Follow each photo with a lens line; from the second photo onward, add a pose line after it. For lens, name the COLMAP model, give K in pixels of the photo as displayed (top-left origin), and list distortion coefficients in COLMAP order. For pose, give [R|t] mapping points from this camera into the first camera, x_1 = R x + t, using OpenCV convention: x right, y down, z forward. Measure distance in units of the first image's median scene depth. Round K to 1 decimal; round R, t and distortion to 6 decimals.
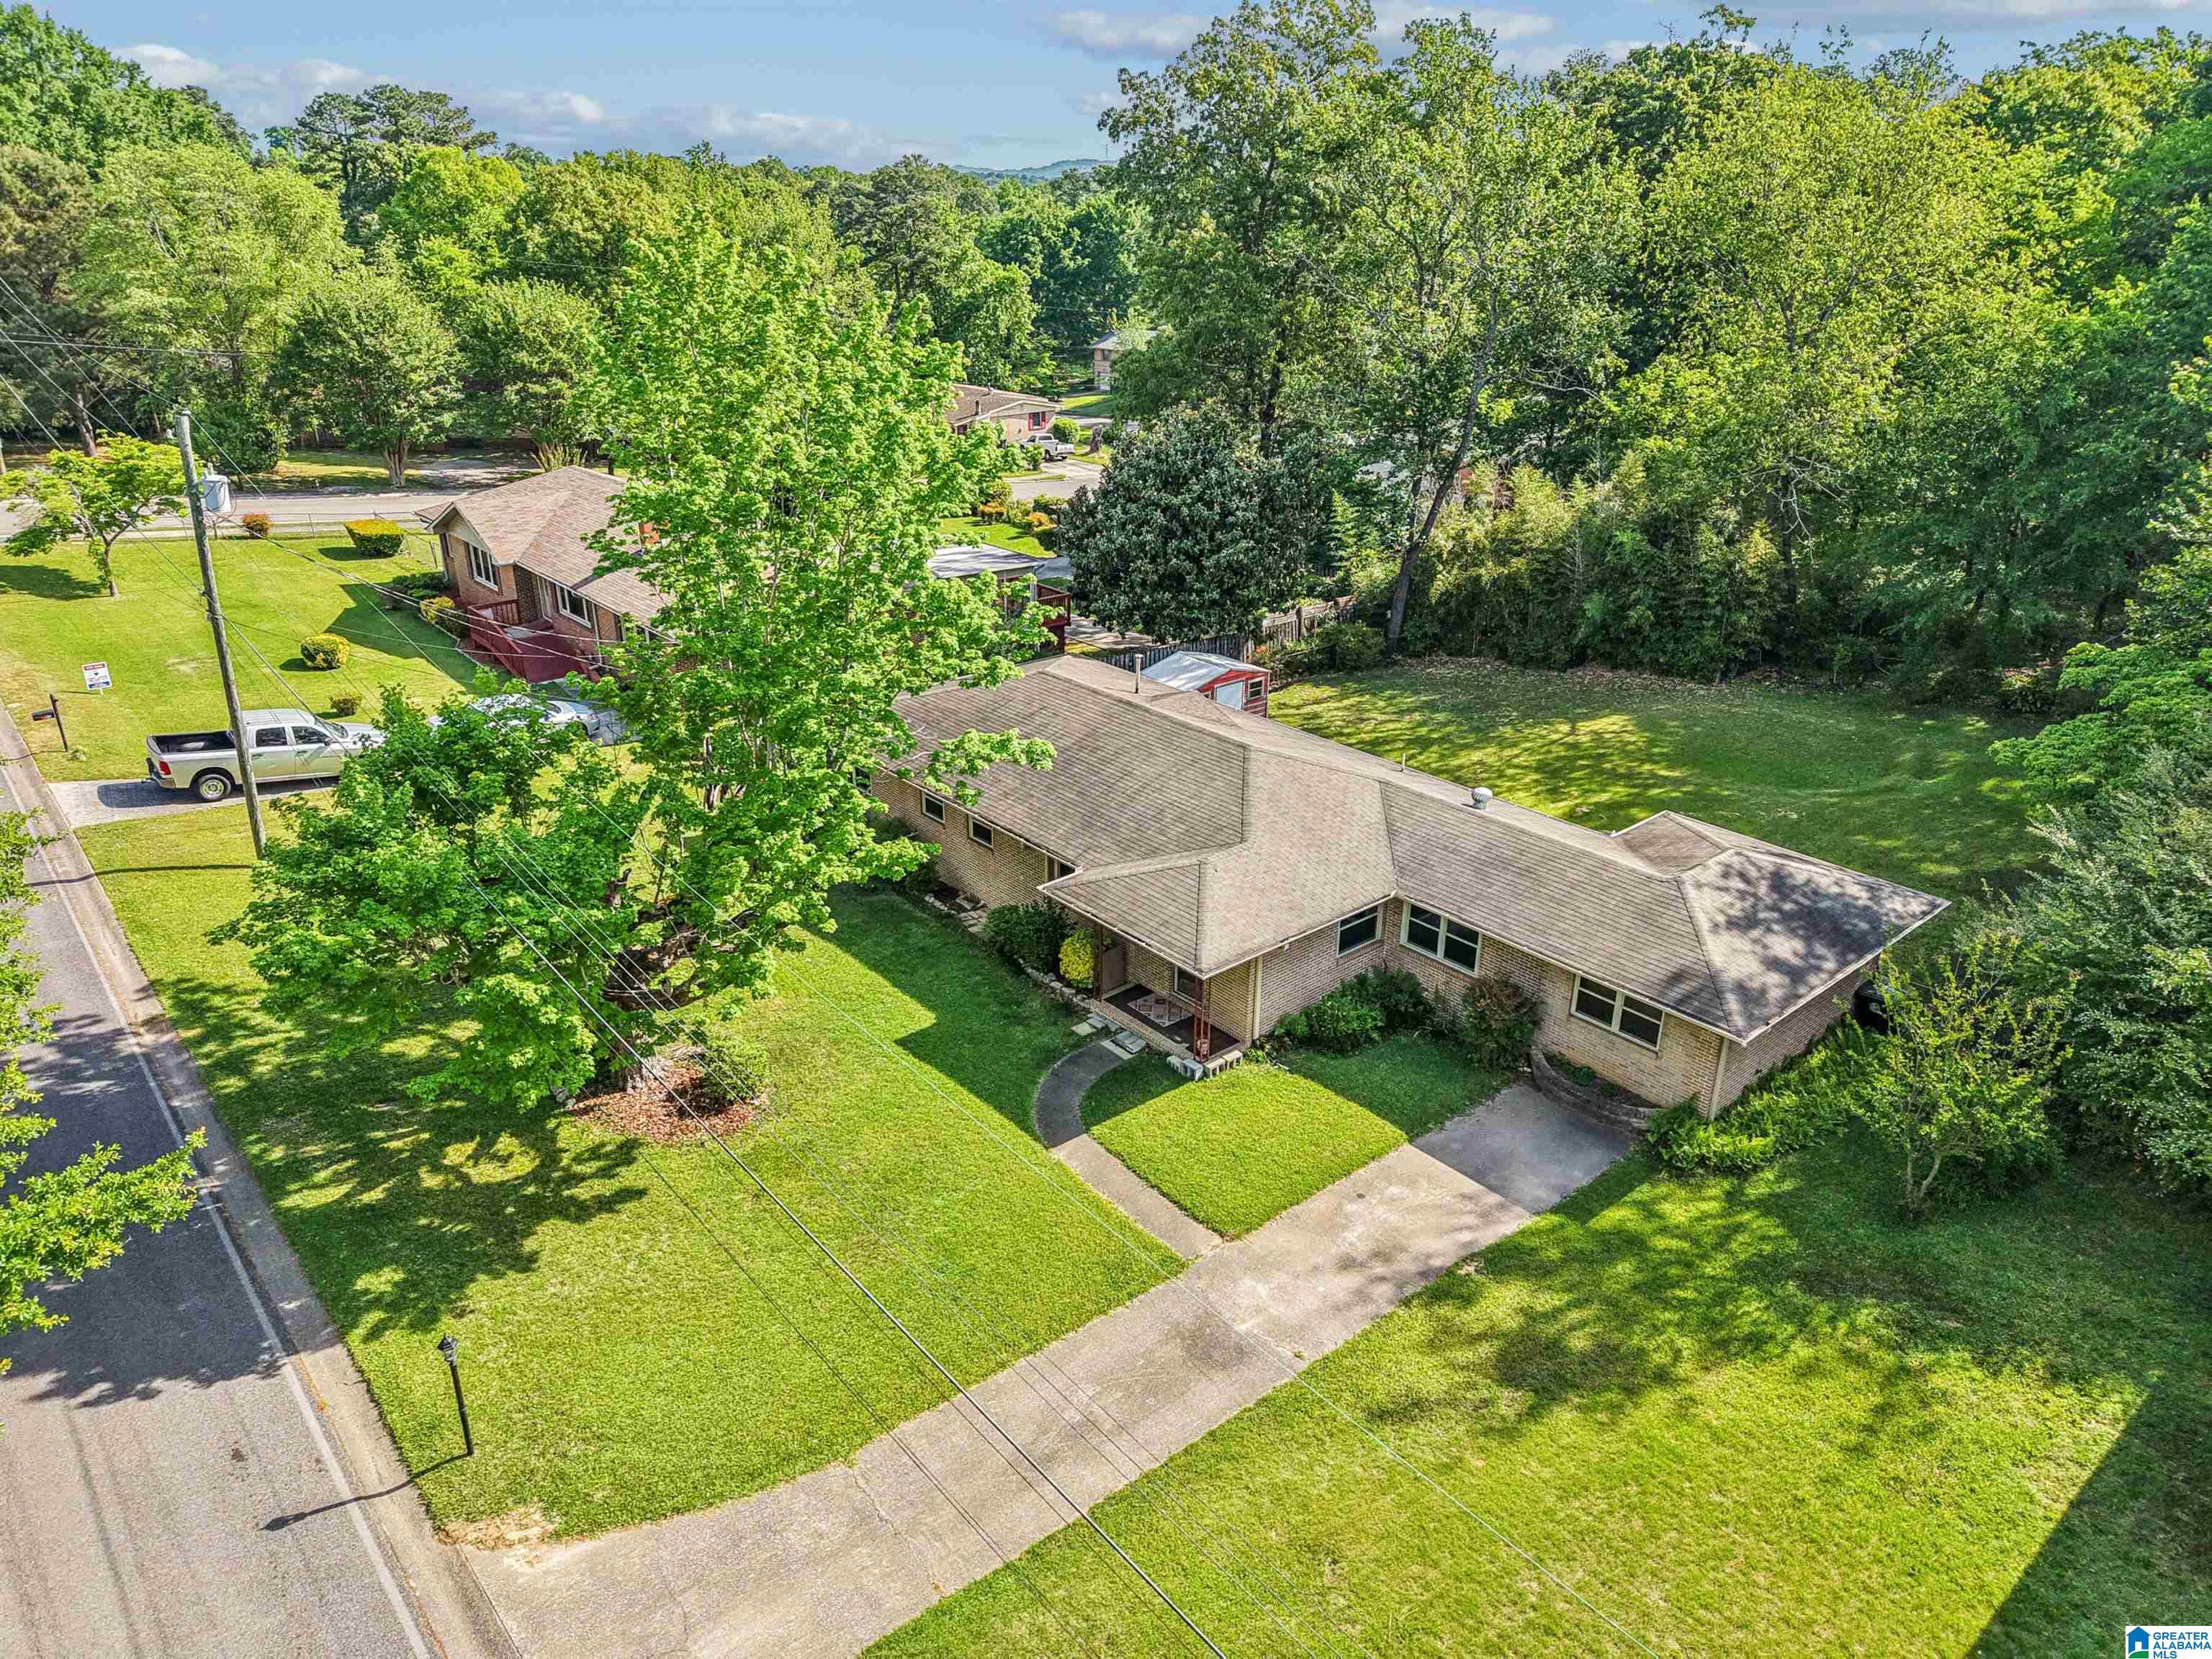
lens RADIAL K [[1484.3, 0, 1112.8], [0, 1484.3, 828.8], [0, 0, 1]] dist [0.027302, -0.022382]
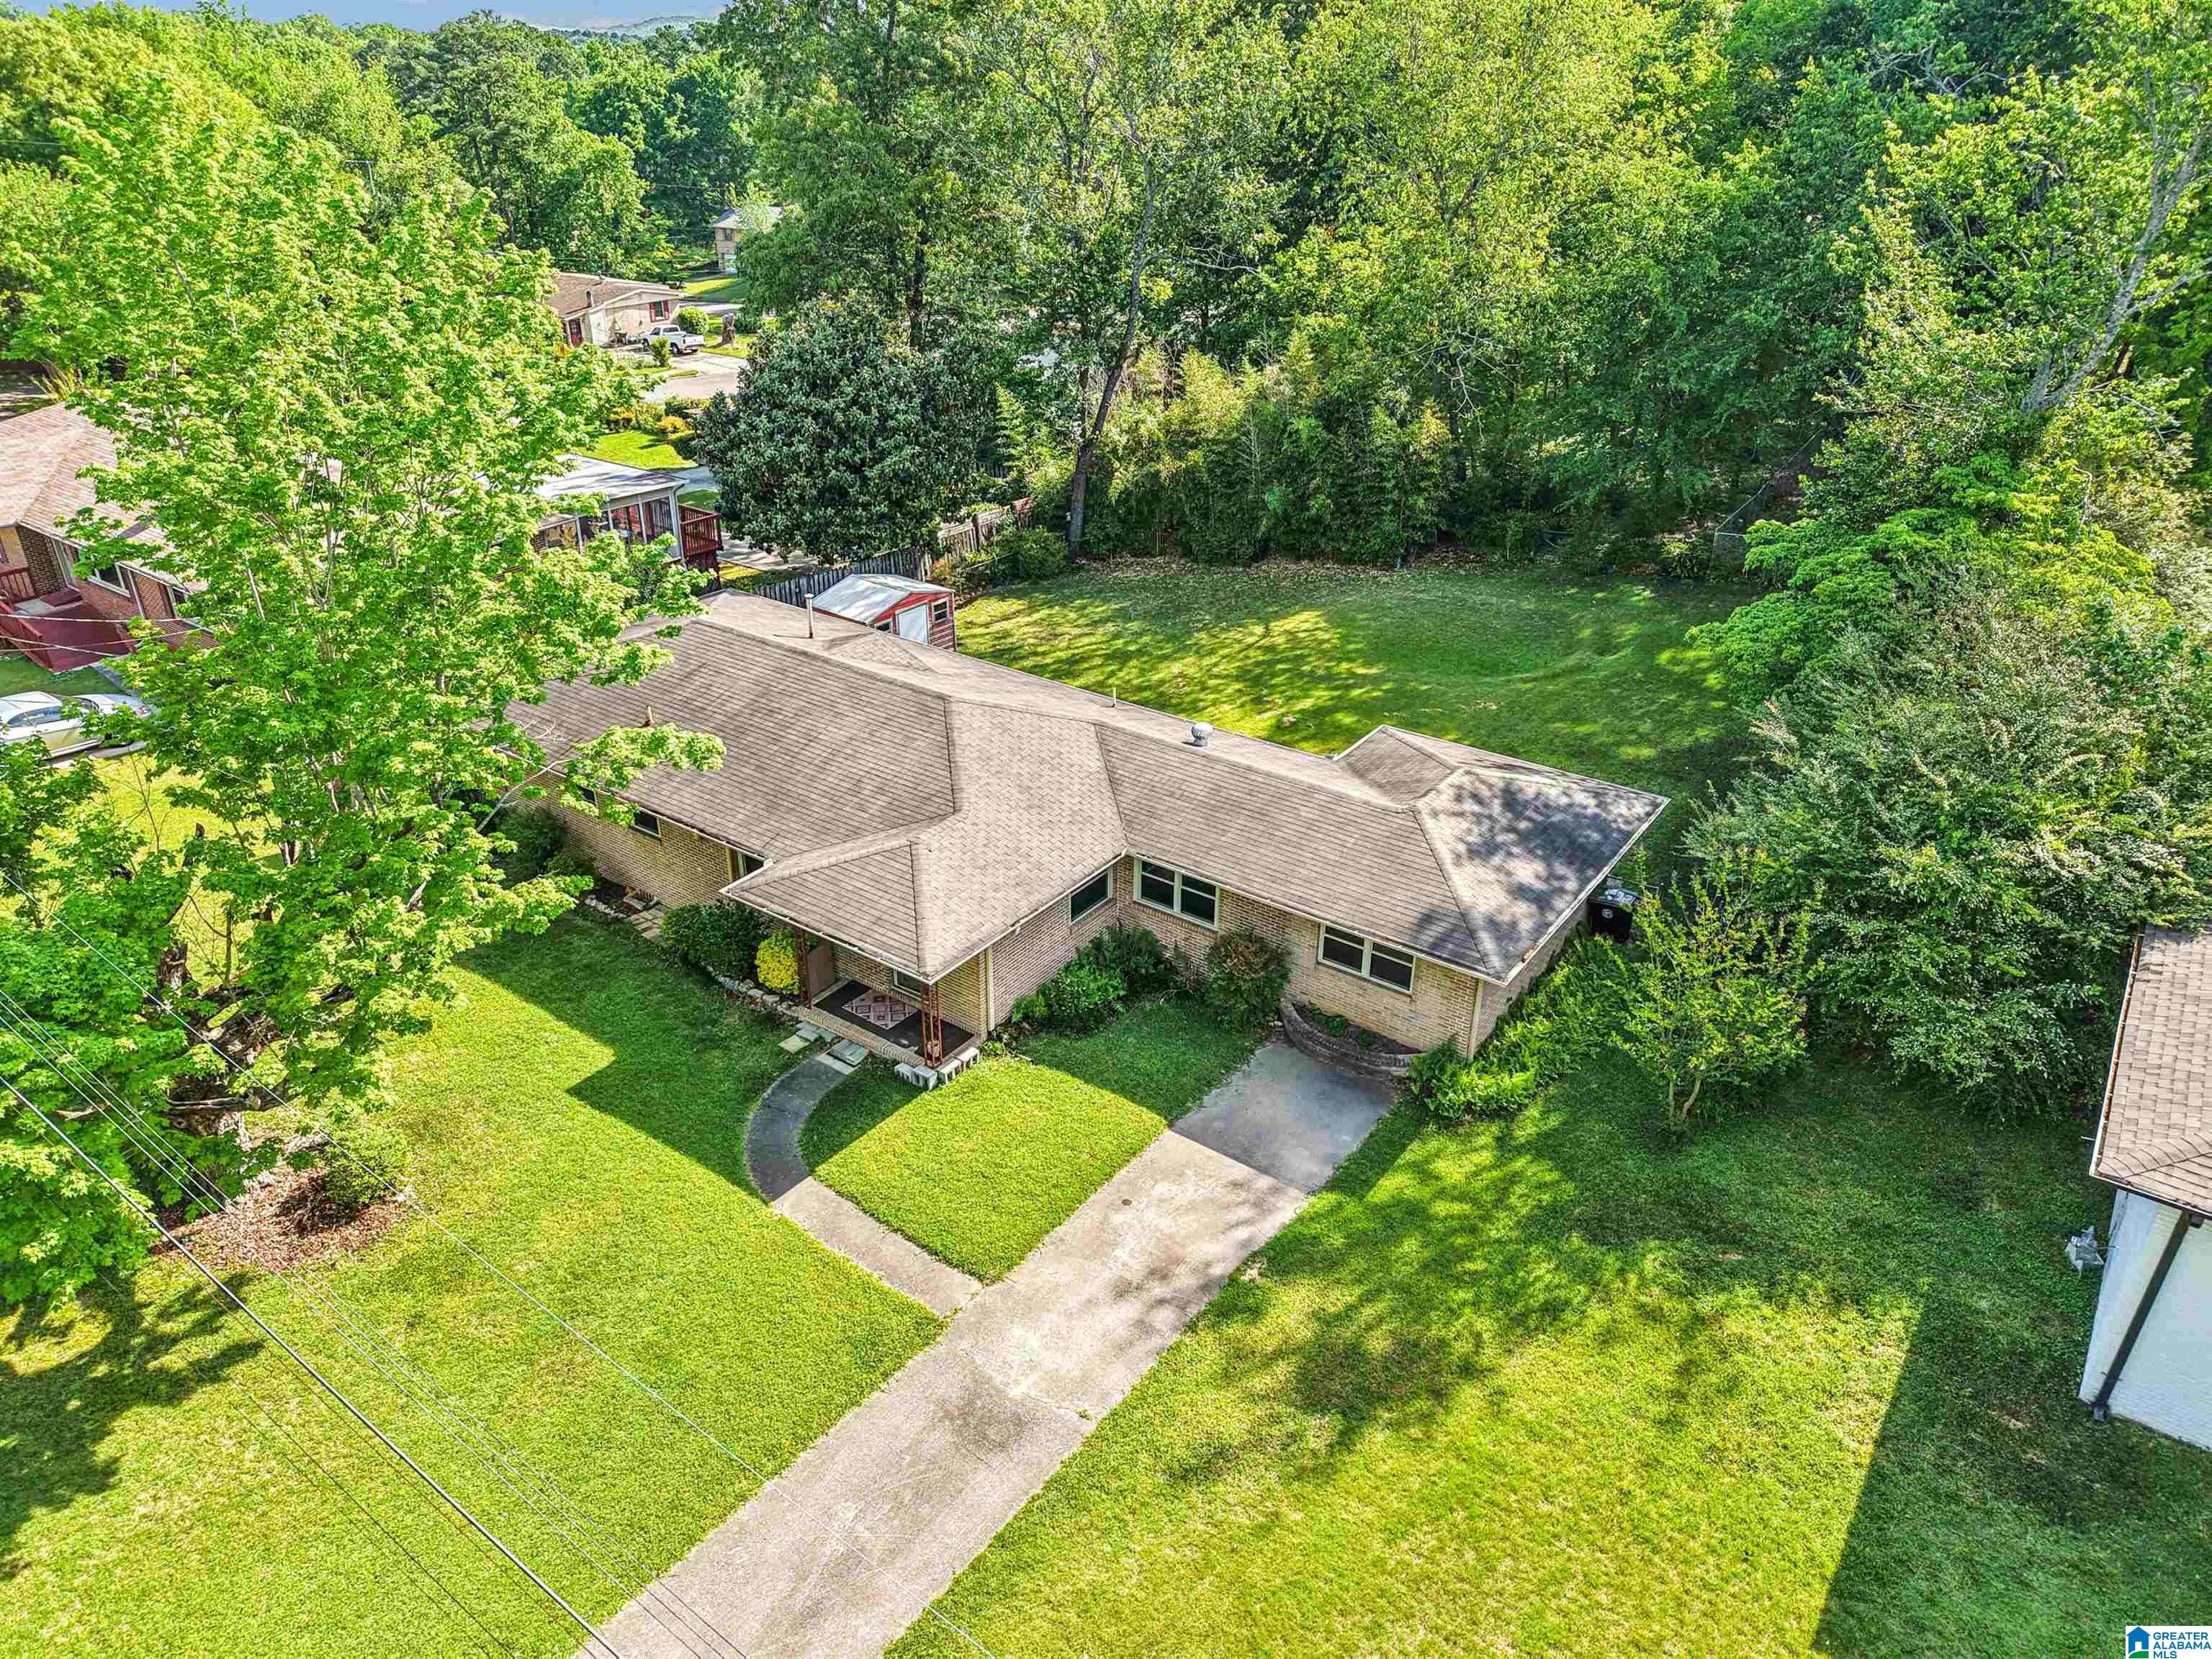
lens RADIAL K [[1484.3, 0, 1112.8], [0, 1484.3, 828.8], [0, 0, 1]] dist [0.027302, -0.022382]
pose [[0.973231, -0.107674, 0.203044, -0.000828], [0.092008, 0.992115, 0.085103, -0.050345], [-0.210606, -0.064144, 0.975464, 0.115539]]
